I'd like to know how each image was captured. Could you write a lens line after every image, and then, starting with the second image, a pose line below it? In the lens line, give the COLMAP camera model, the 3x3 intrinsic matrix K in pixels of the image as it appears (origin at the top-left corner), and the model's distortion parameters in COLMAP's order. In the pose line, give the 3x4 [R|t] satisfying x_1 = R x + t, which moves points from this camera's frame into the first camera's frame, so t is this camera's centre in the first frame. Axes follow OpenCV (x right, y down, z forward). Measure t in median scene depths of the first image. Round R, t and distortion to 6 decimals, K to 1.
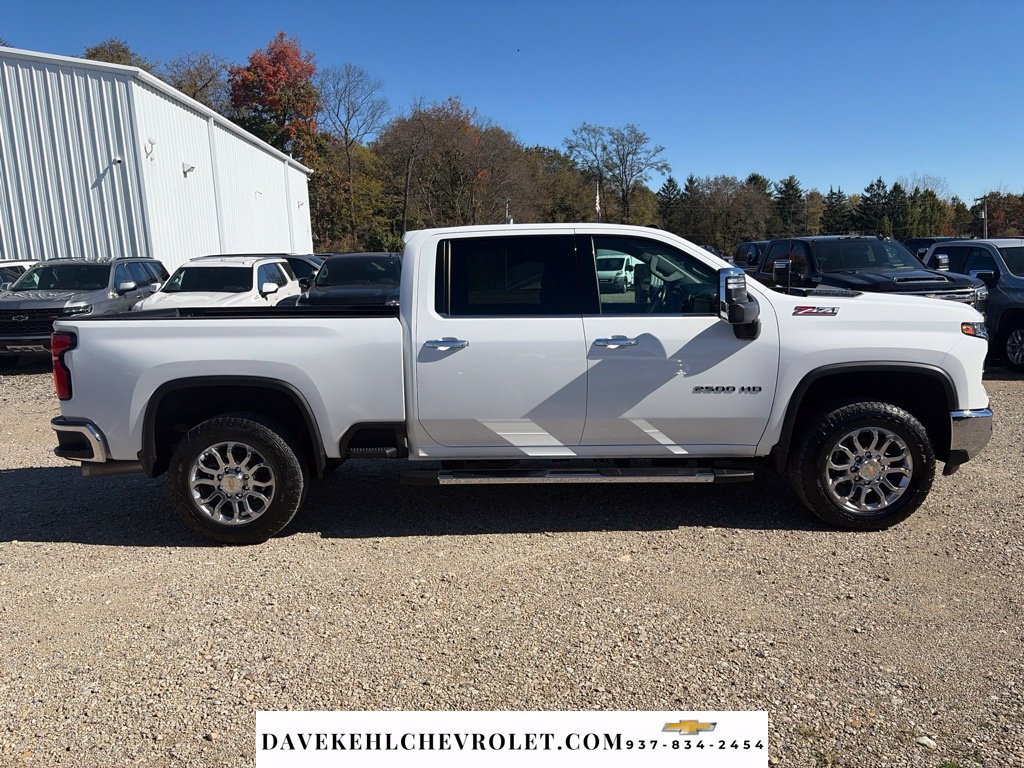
lens RADIAL K [[784.7, 0, 517.2], [0, 784.7, 380.3], [0, 0, 1]] dist [0.045216, -0.045173]
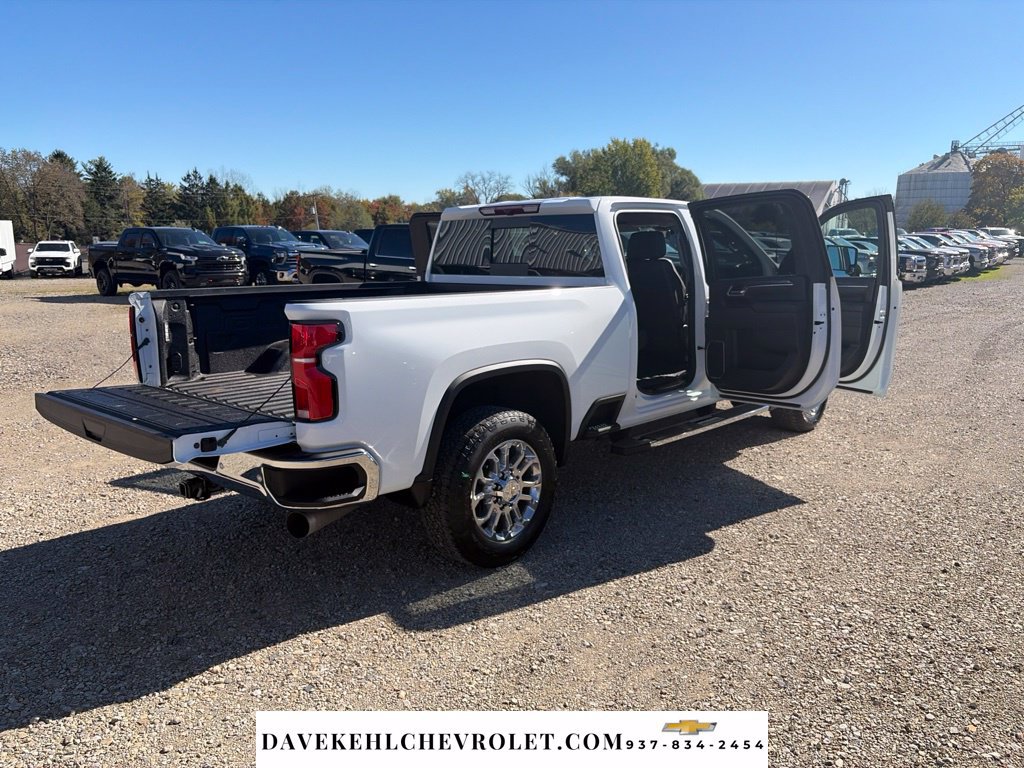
lens RADIAL K [[786.3, 0, 507.4], [0, 786.3, 381.5], [0, 0, 1]] dist [0.050839, -0.062872]
pose [[0.665880, -0.108985, 0.738055, -0.274803], [0.099083, 0.993428, 0.057301, -0.009241], [-0.739450, 0.034973, 0.672303, 0.124264]]
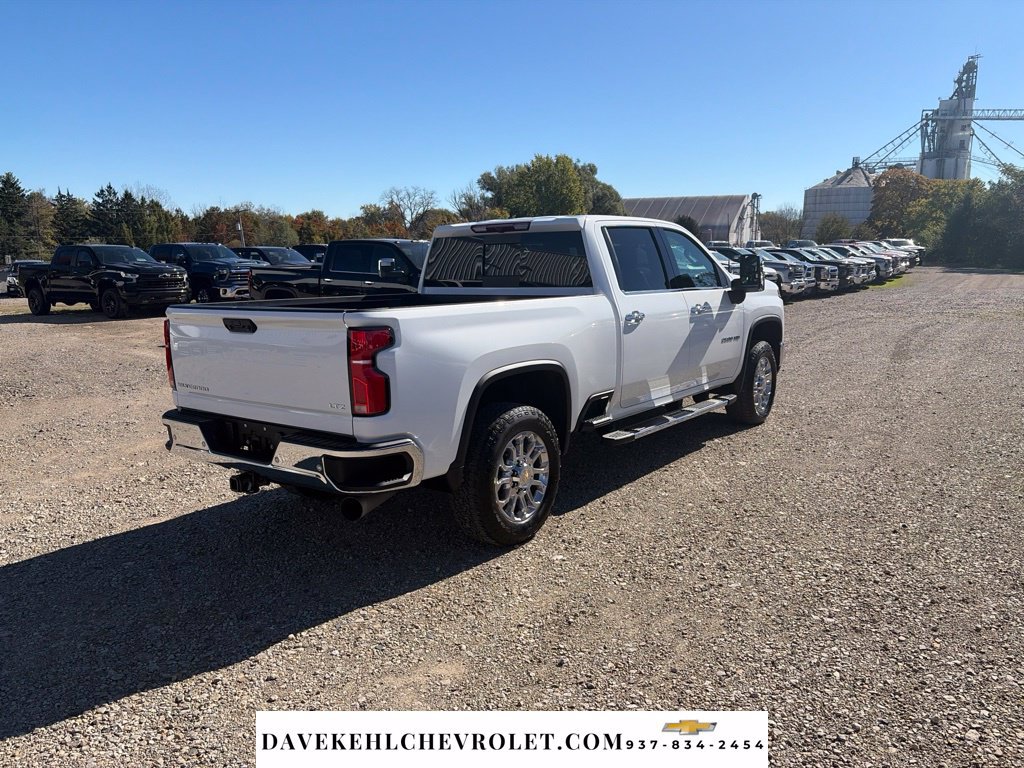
lens RADIAL K [[786.0, 0, 503.7], [0, 786.0, 381.3], [0, 0, 1]] dist [0.046036, -0.042634]
pose [[0.594430, -0.111094, 0.796437, -0.316168], [0.118941, 0.991664, 0.049553, -0.009035], [-0.795303, 0.065273, 0.602688, 0.127019]]
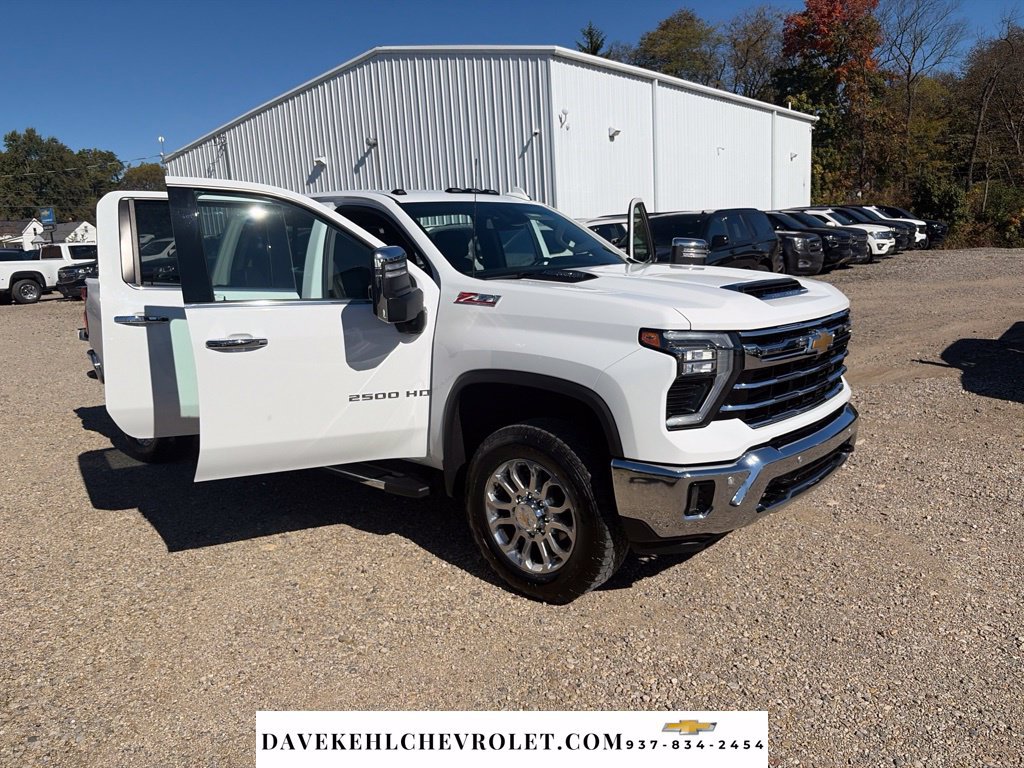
lens RADIAL K [[791.4, 0, 524.8], [0, 791.4, 380.5], [0, 0, 1]] dist [0.037973, -0.044890]
pose [[0.756590, 0.117291, -0.643284, 0.254692], [-0.081160, 0.993018, 0.085604, -0.021743], [0.648833, -0.012559, 0.760827, 0.121780]]
